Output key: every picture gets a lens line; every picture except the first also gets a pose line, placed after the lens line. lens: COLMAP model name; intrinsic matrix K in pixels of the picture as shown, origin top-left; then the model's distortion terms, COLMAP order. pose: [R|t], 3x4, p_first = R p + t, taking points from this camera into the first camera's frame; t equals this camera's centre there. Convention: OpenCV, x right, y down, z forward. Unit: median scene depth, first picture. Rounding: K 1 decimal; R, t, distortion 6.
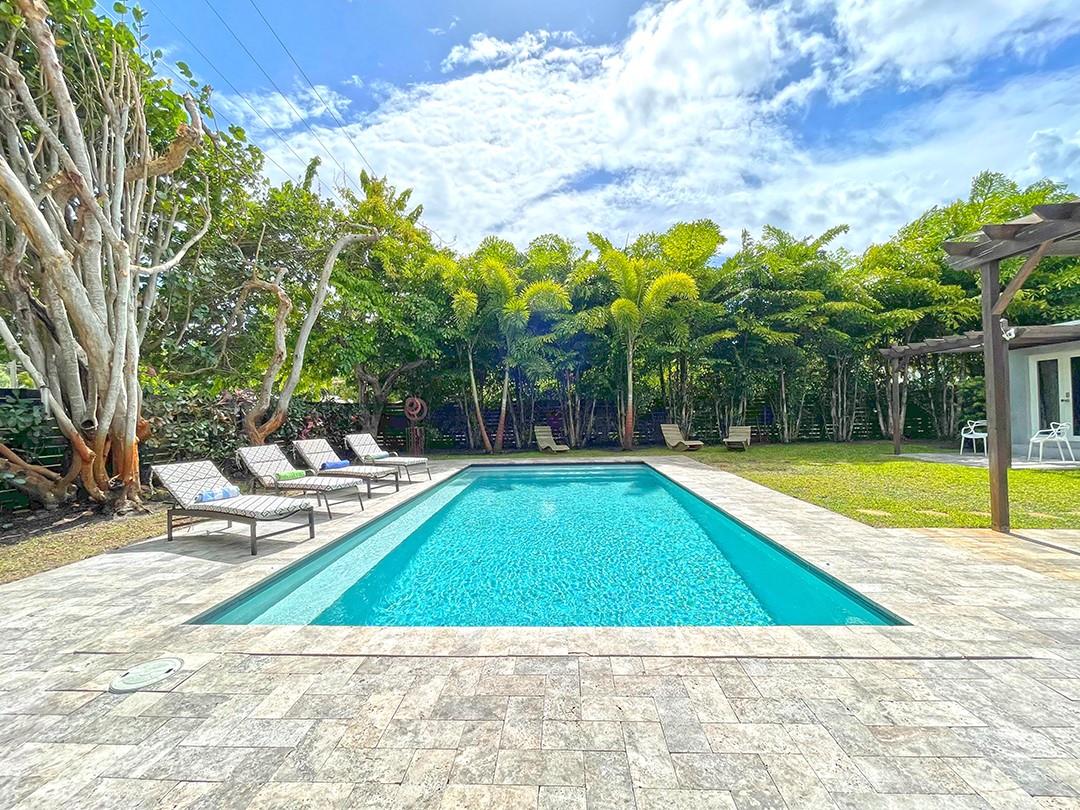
lens RADIAL K [[452.8, 0, 534.1], [0, 452.8, 405.3], [0, 0, 1]] dist [-0.000903, 0.000194]
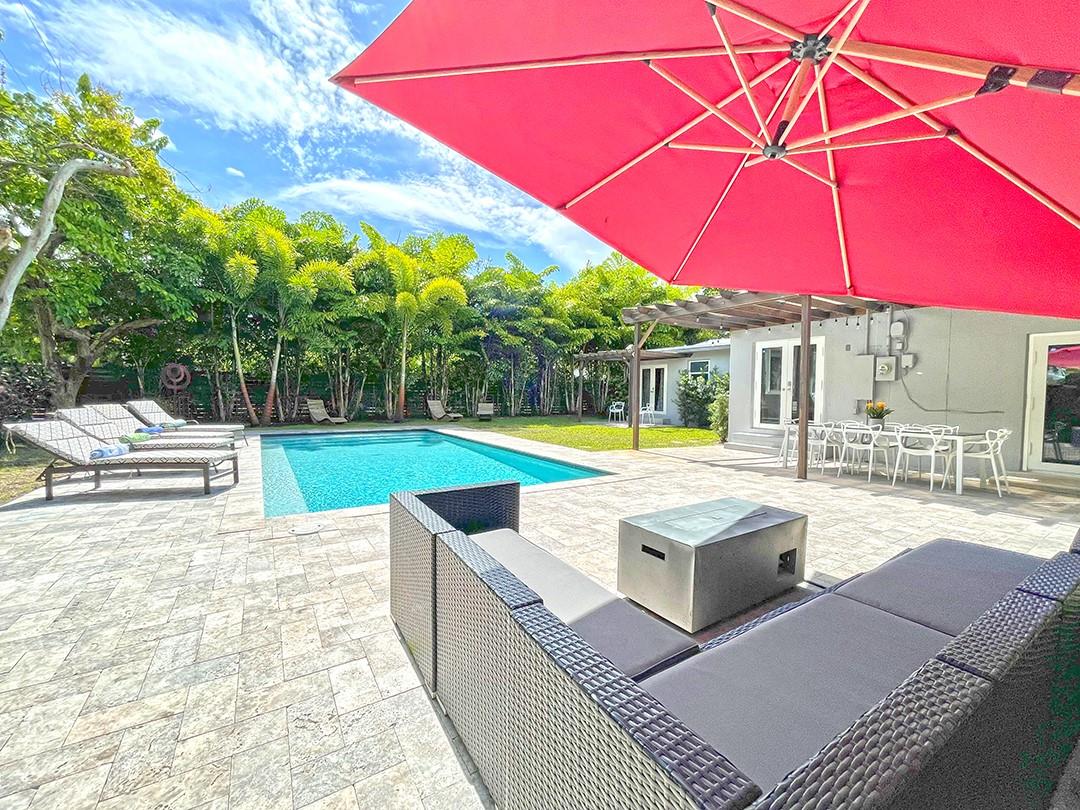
lens RADIAL K [[433.5, 0, 536.2], [0, 433.5, 407.8], [0, 0, 1]] dist [-0.000447, 0.000145]
pose [[0.814796, 0.013927, 0.579580, -0.159778], [-0.043130, 0.998397, 0.036644, 0.007125], [-0.578141, -0.054855, 0.814091, -0.113299]]
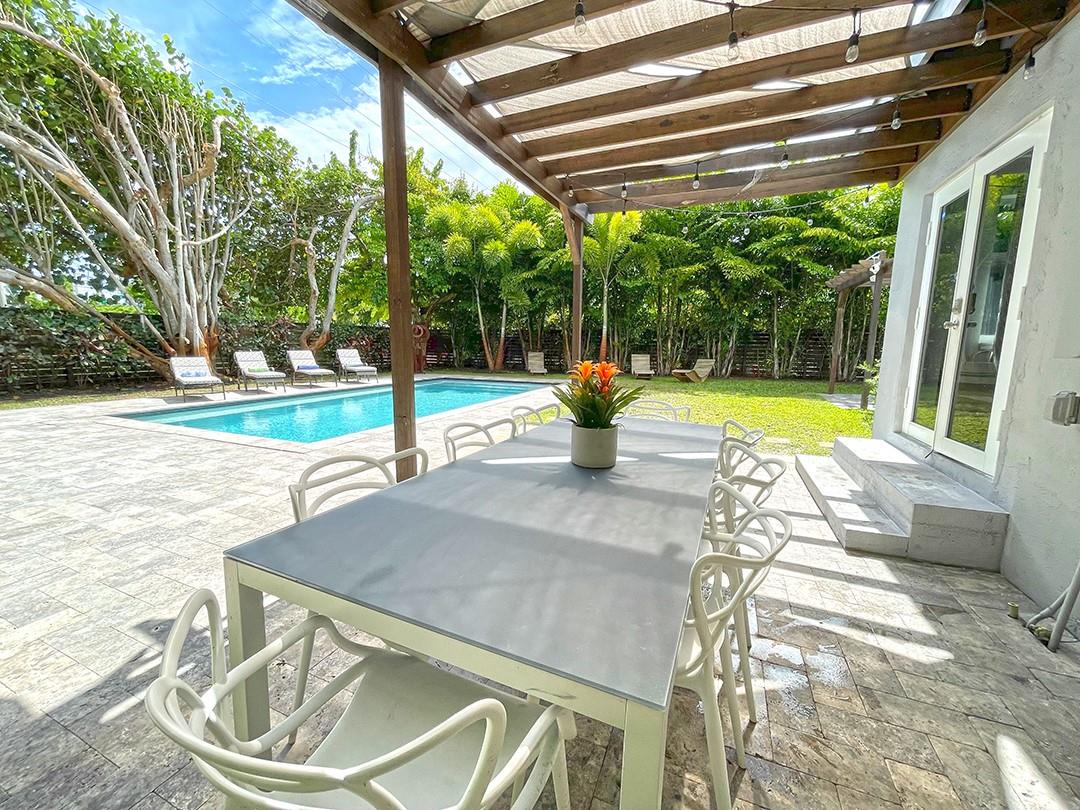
lens RADIAL K [[433.5, 0, 536.2], [0, 433.5, 407.8], [0, 0, 1]] dist [-0.000447, 0.000145]
pose [[0.941251, 0.084753, -0.326900, 0.426774], [-0.027849, 0.984179, 0.174975, -0.007445], [0.336558, -0.155592, 0.928720, -0.073810]]
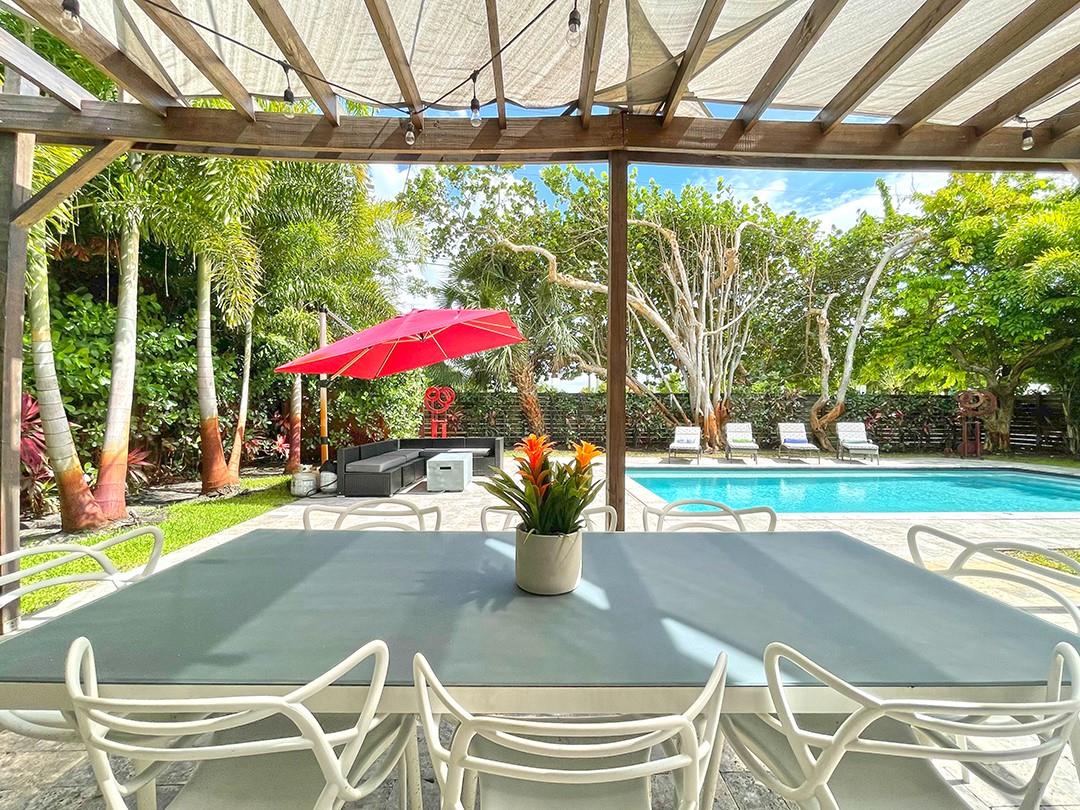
lens RADIAL K [[437.0, 0, 539.2], [0, 437.0, 421.8], [0, 0, 1]] dist [-0.002333, -0.000216]
pose [[0.096765, 0.051256, -0.993987, 0.479315], [0.011897, 0.998542, 0.052649, -0.008024], [0.995236, -0.016920, 0.096014, 0.018166]]
